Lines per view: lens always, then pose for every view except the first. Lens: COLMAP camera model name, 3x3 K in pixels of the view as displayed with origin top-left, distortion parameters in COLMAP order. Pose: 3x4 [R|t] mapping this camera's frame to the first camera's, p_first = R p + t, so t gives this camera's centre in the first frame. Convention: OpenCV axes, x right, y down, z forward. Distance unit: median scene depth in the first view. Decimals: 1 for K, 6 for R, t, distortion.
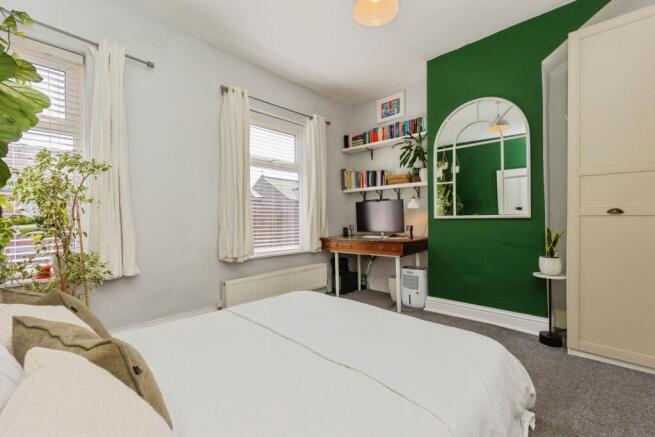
lens RADIAL K [[278.6, 0, 327.8], [0, 278.6, 218.0], [0, 0, 1]] dist [0.001654, 0.000108]
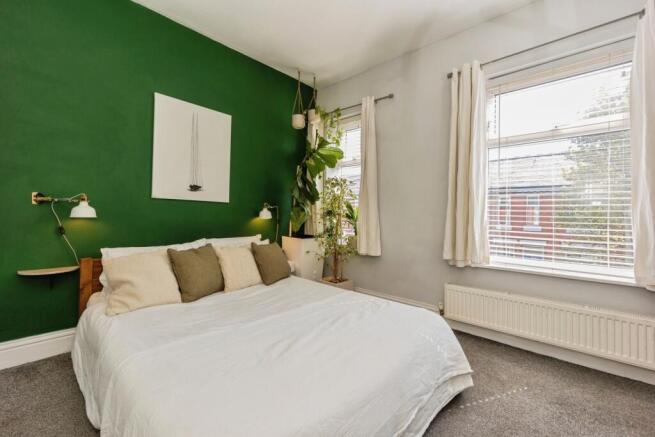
lens RADIAL K [[278.6, 0, 328.0], [0, 278.6, 216.2], [0, 0, 1]] dist [0.001654, 0.000108]
pose [[0.006703, 0.003264, -0.999972, 0.557319], [-0.014046, 0.999896, 0.003169, 0.004794], [0.999879, 0.014024, 0.006748, 0.589309]]
